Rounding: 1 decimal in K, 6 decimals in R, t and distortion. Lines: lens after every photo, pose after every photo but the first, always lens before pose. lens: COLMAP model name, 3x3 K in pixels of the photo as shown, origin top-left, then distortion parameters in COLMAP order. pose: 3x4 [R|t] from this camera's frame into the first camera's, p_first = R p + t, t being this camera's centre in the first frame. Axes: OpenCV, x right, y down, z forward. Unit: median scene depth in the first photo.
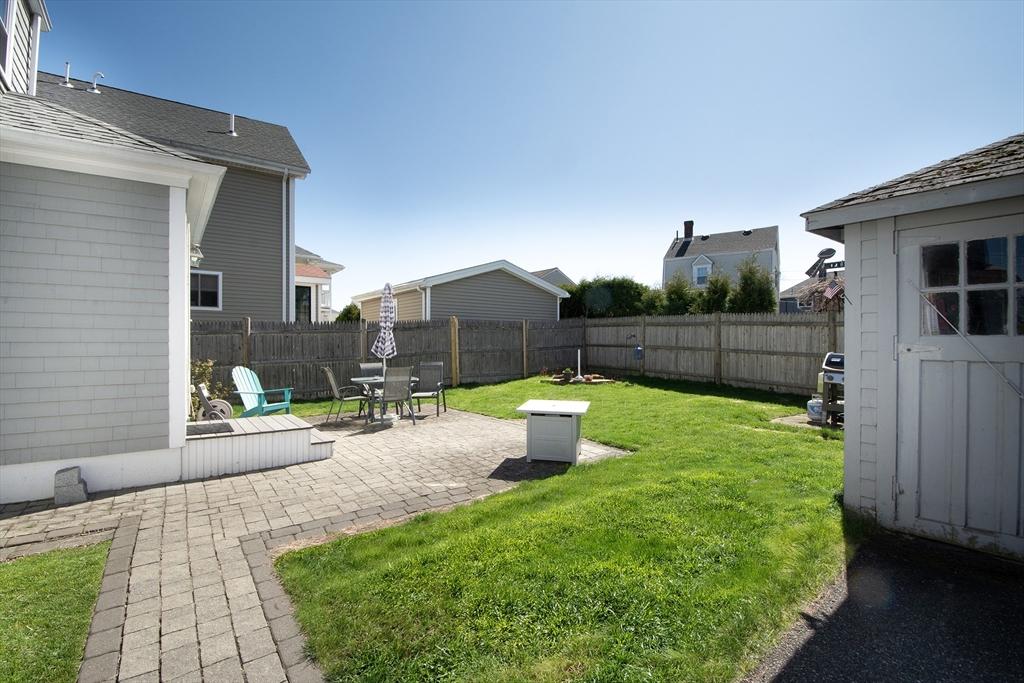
lens RADIAL K [[463.3, 0, 512.0], [0, 463.3, 341.5], [0, 0, 1]] dist [-0.002015, -0.000280]
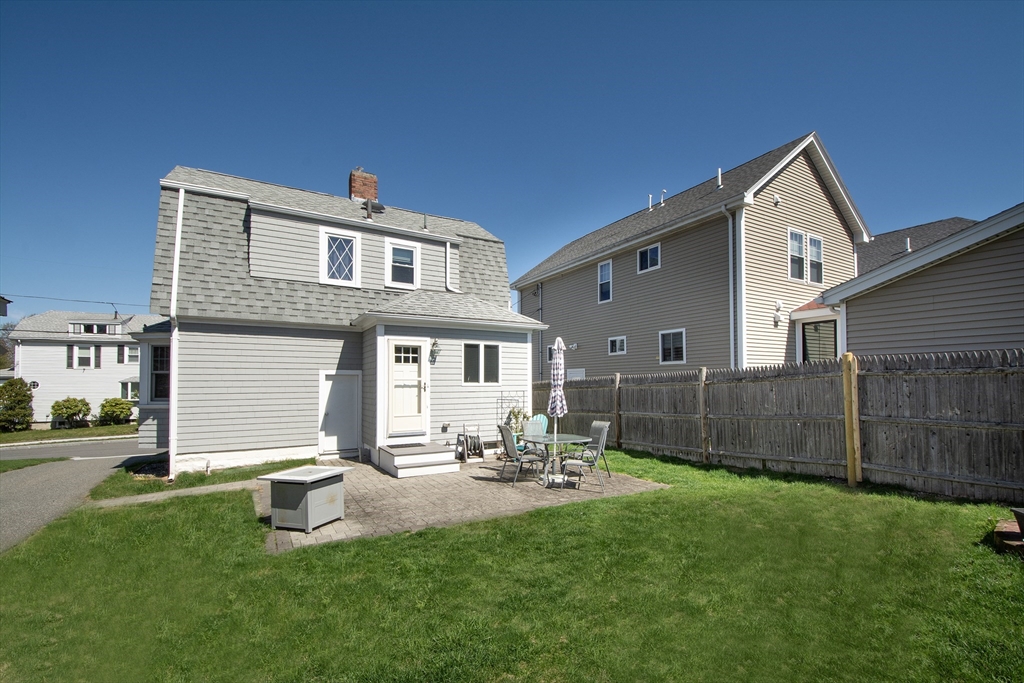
lens RADIAL K [[446.8, 0, 509.0], [0, 446.8, 371.6], [0, 0, 1]] dist [-0.002402, -0.000215]
pose [[-0.130266, -0.024687, -0.991172, 0.669919], [0.010484, 0.999600, -0.026275, -0.035018], [0.991424, -0.013815, -0.129955, 1.039875]]
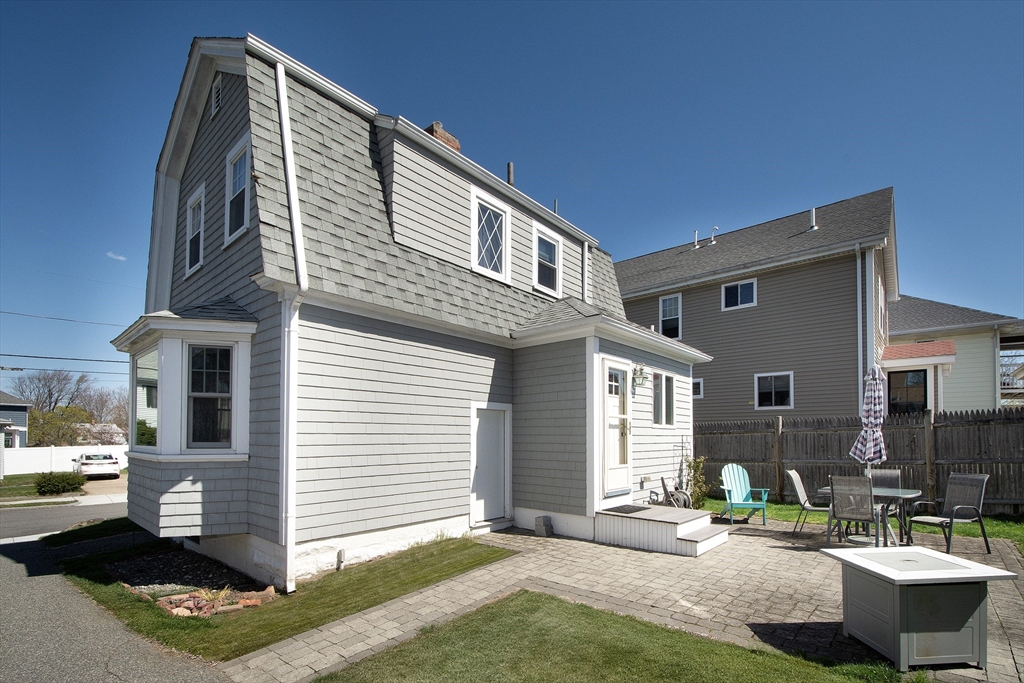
lens RADIAL K [[467.4, 0, 514.4], [0, 467.4, 425.0], [0, 0, 1]] dist [0.001602, -0.000012]
pose [[0.206200, -0.023467, -0.978228, 0.368394], [0.004203, 0.999724, -0.023097, -0.013045], [0.978501, 0.000651, 0.206242, 0.262690]]
